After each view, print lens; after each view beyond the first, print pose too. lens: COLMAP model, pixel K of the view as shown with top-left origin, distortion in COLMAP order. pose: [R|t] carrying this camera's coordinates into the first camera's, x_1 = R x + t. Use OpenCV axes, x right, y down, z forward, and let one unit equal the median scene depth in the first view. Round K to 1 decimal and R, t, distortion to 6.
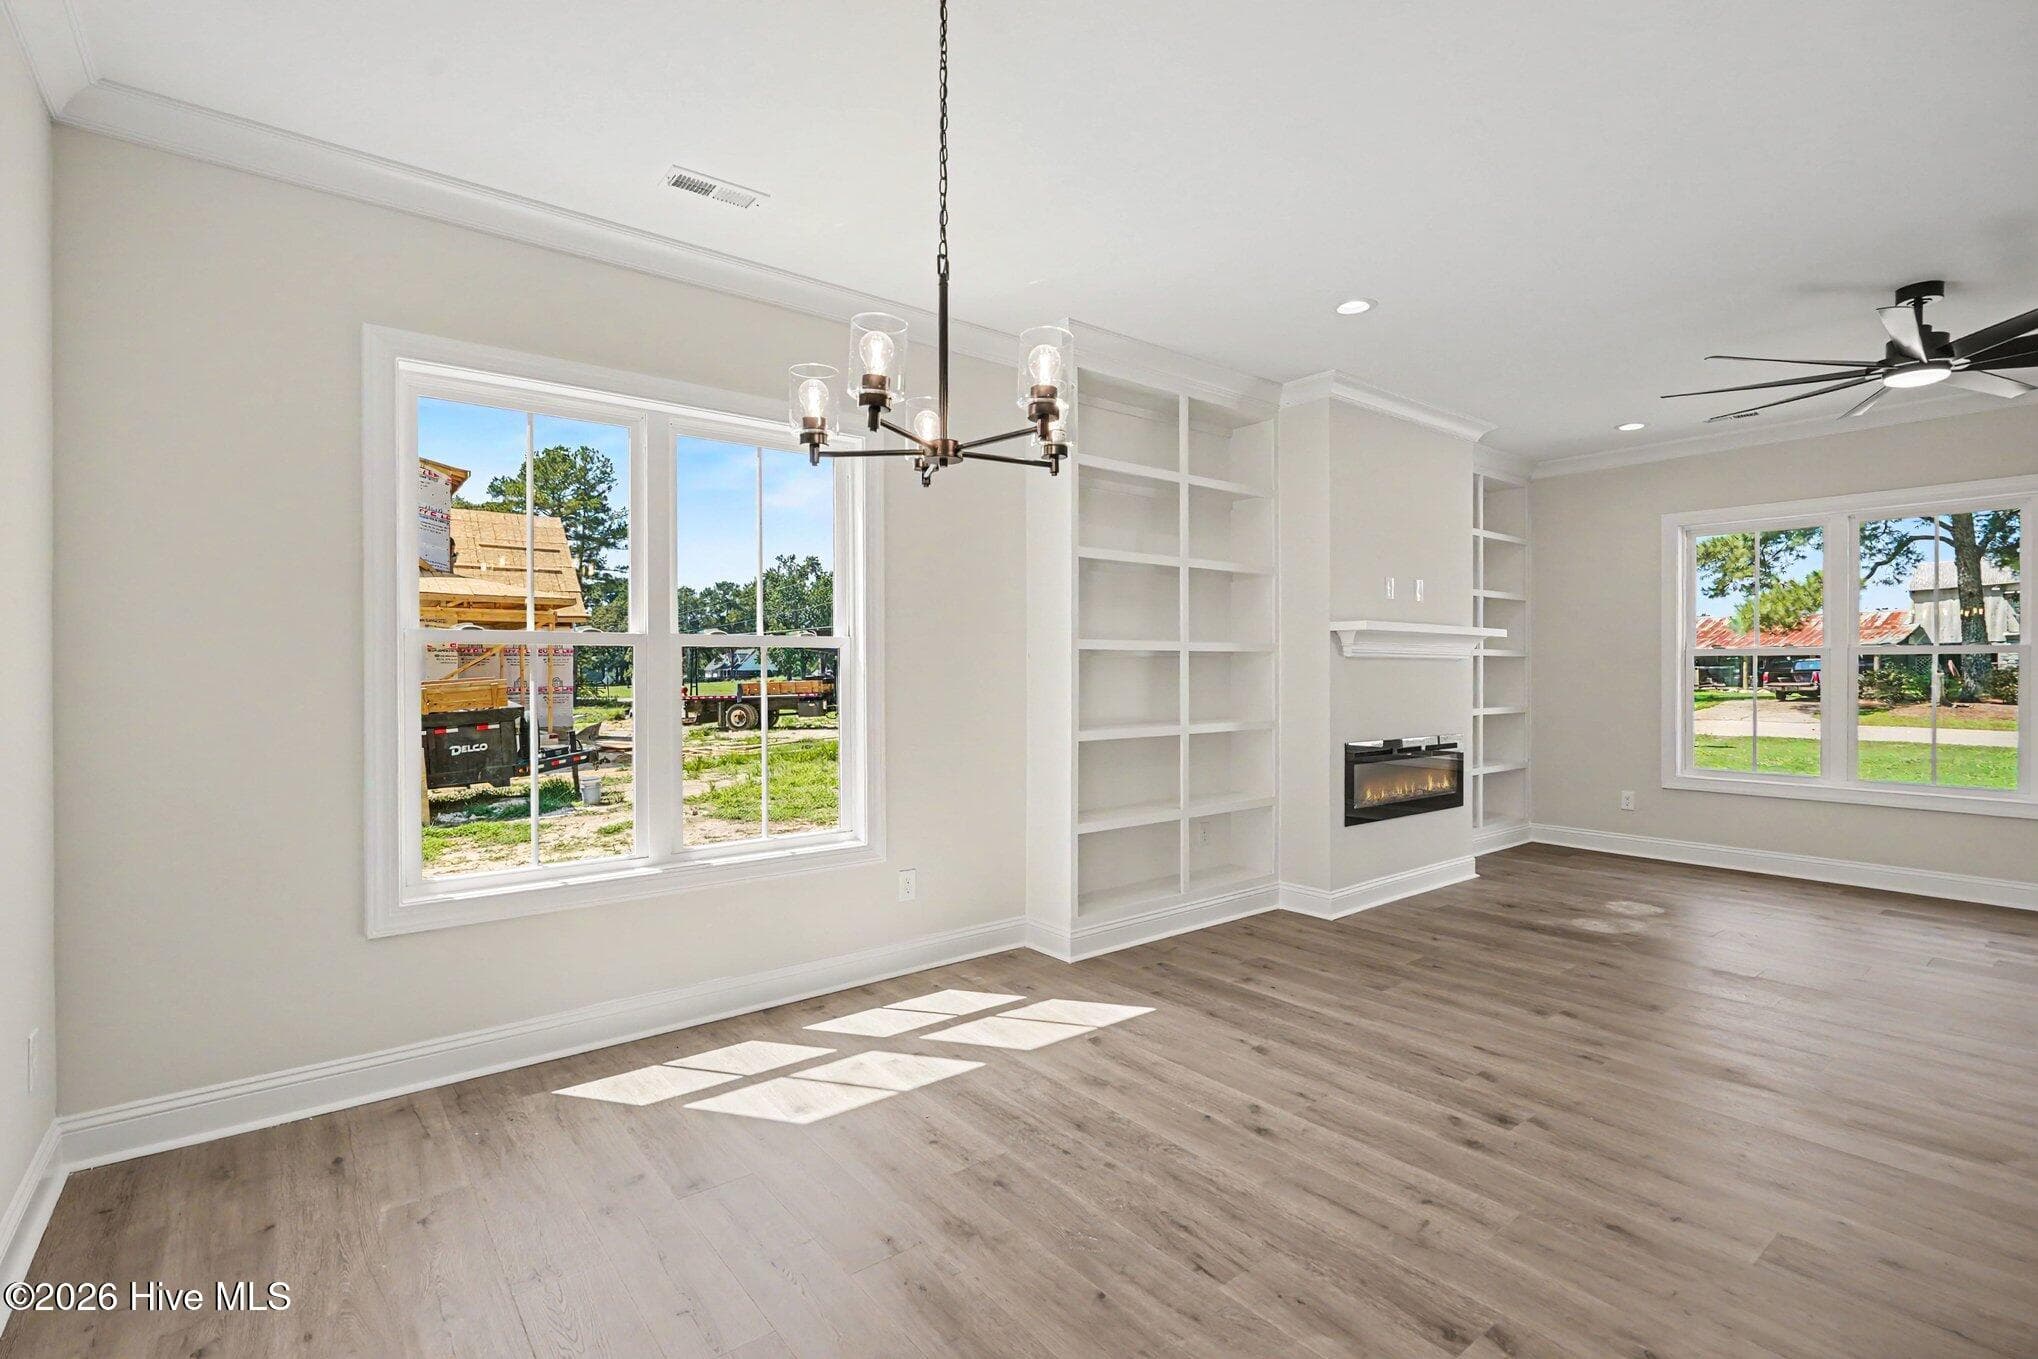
lens RADIAL K [[931.9, 0, 1001.6], [0, 931.9, 677.5], [0, 0, 1]] dist [0.000824, 0.000368]
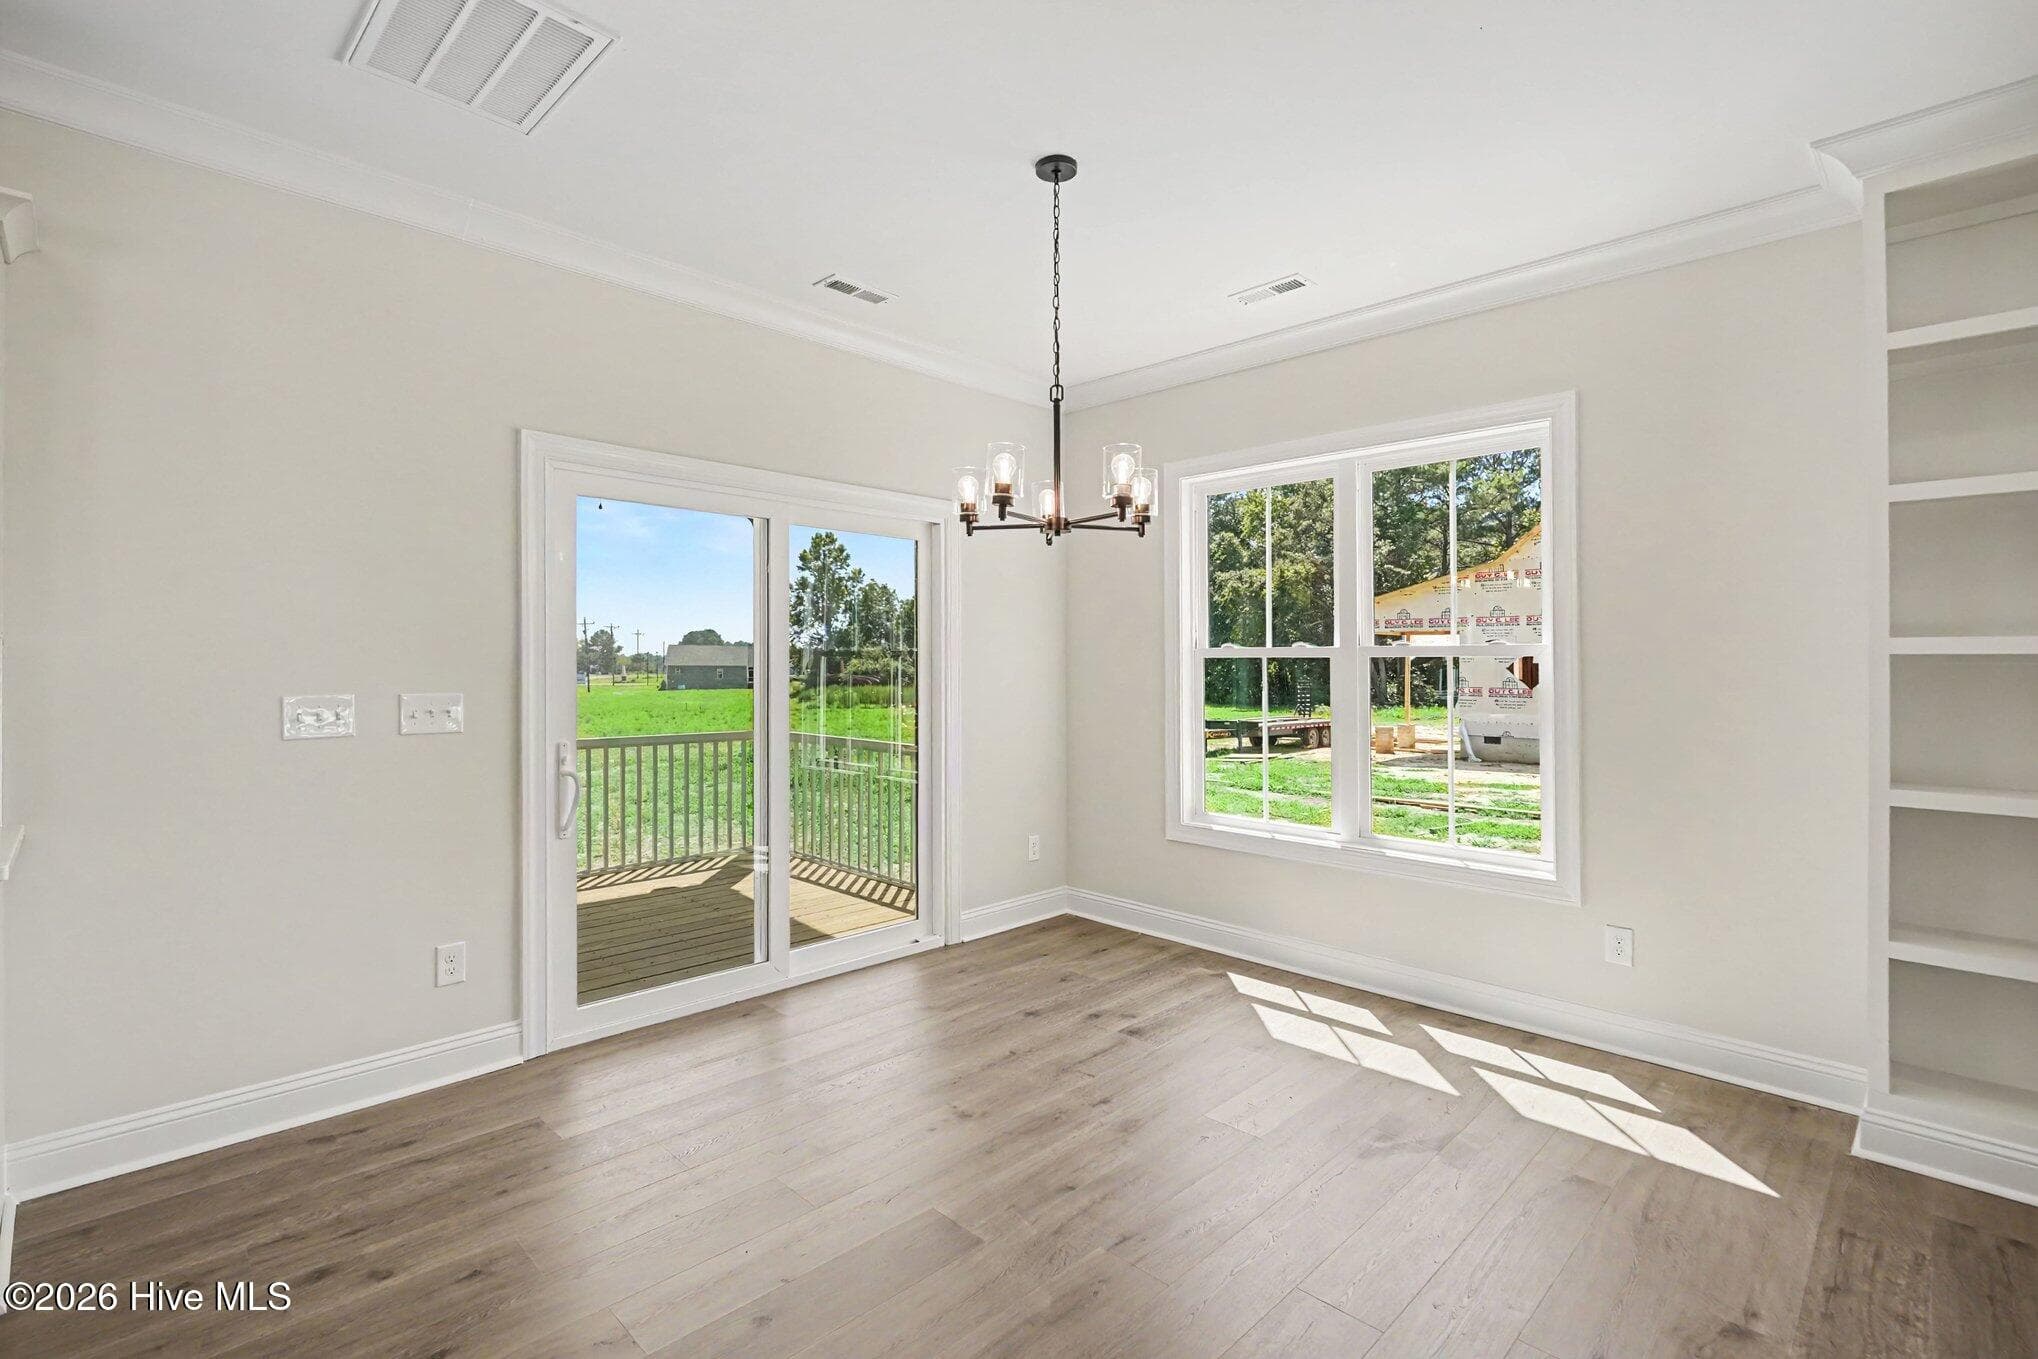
lens RADIAL K [[931.9, 0, 1001.6], [0, 931.9, 677.5], [0, 0, 1]] dist [0.000824, 0.000368]
pose [[0.122060, 0.017224, -0.992373, 0.678062], [-0.013443, 0.999786, 0.015699, -0.017797], [0.992432, 0.011424, 0.122266, 0.385220]]
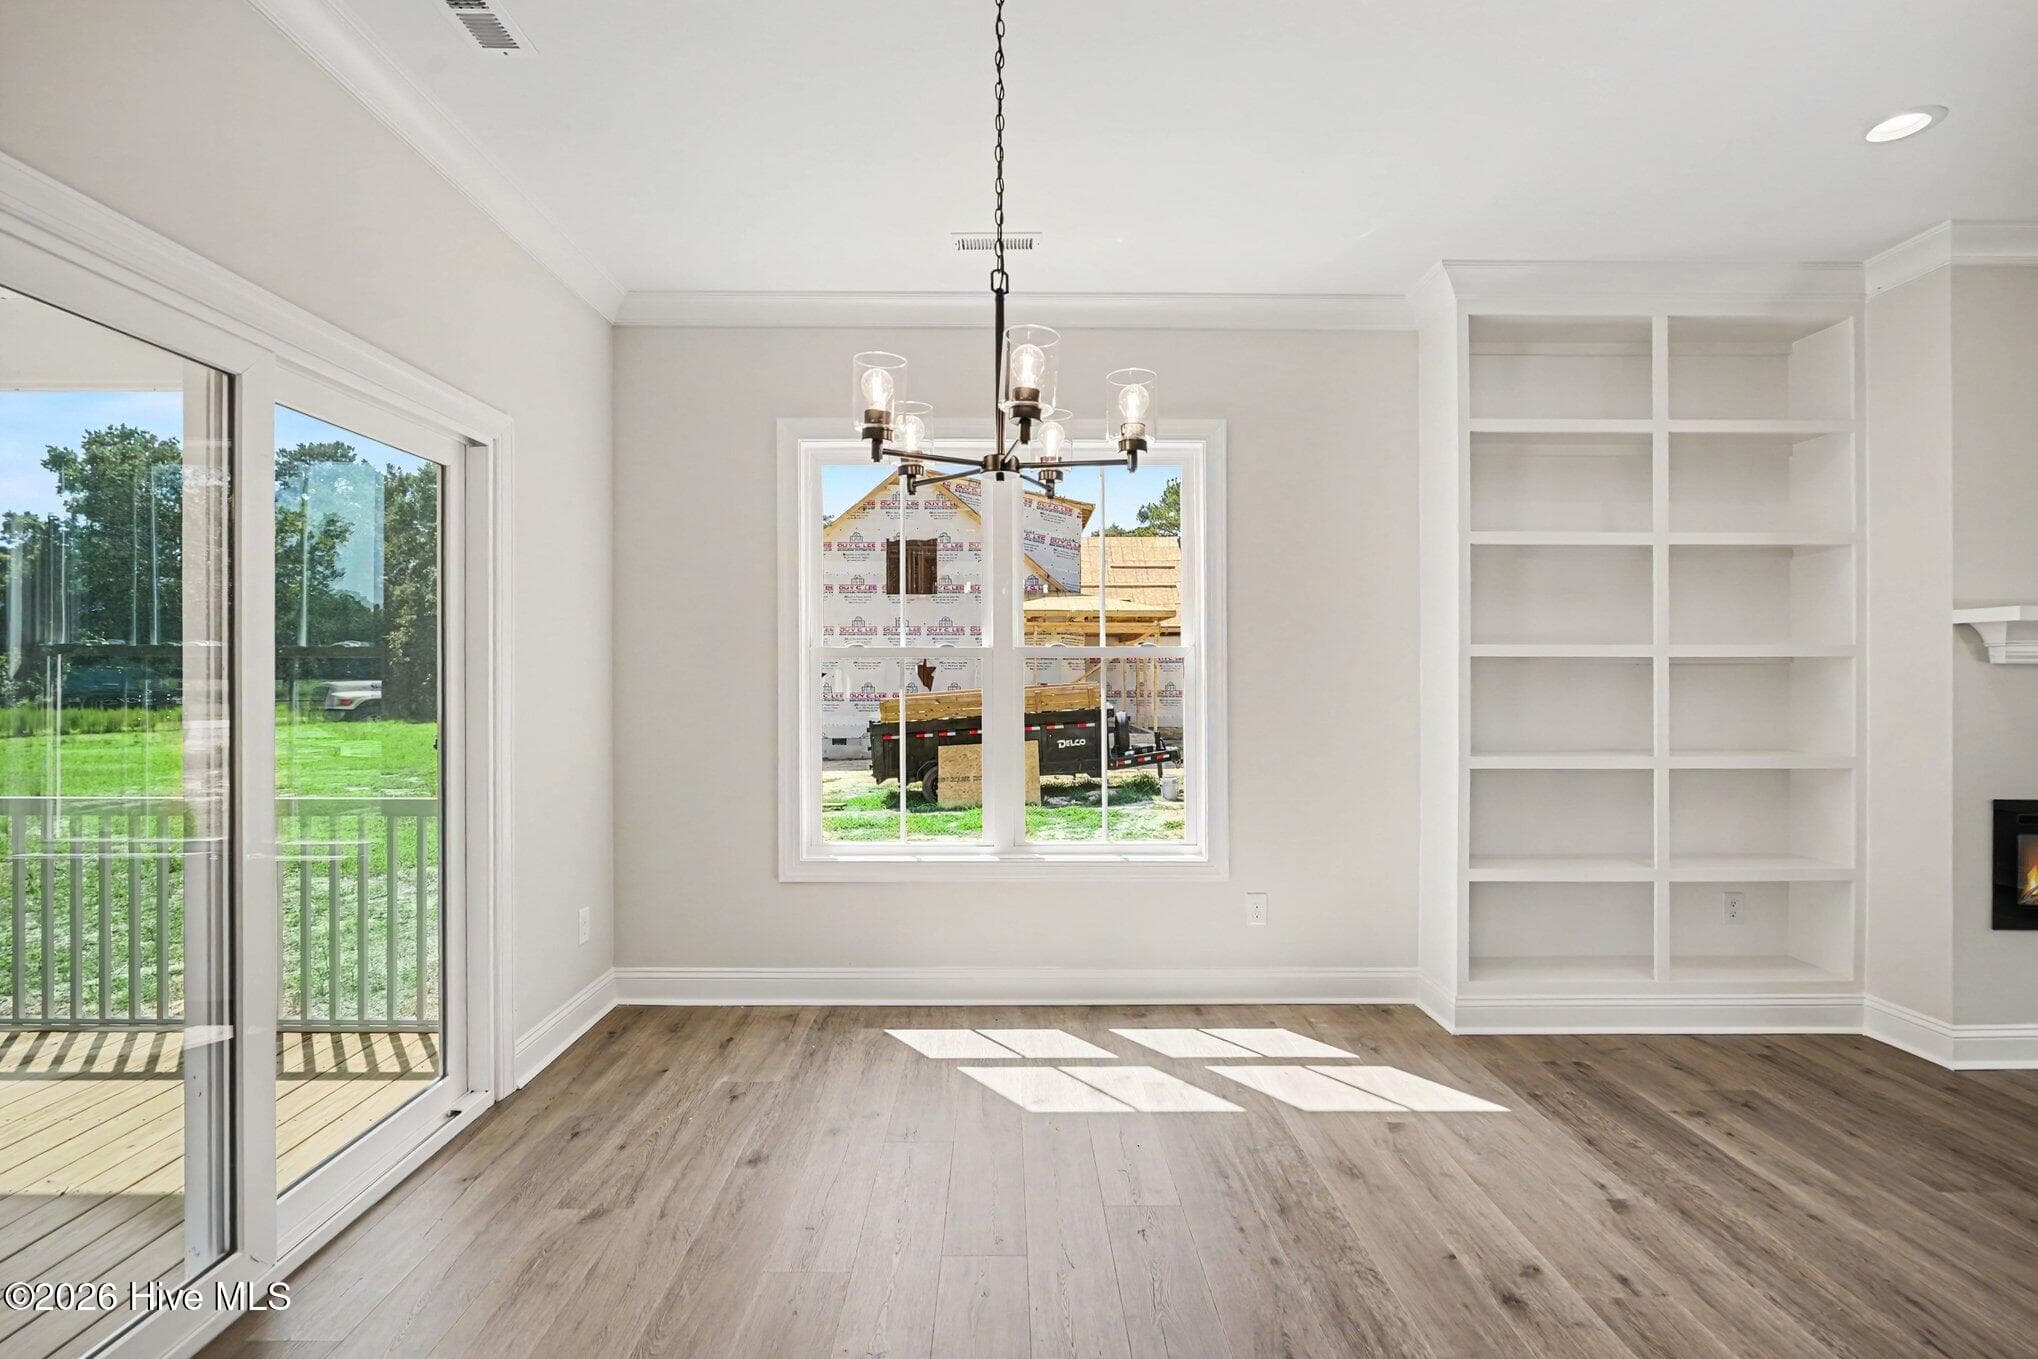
lens RADIAL K [[925.7, 0, 1004.5], [0, 925.7, 682.8], [0, 0, 1]] dist [0.001834, 0.000092]
pose [[0.795254, 0.008293, -0.606220, 0.279632], [-0.008503, 0.999961, 0.002524, -0.006468], [0.606217, 0.003147, 0.795293, 0.109067]]
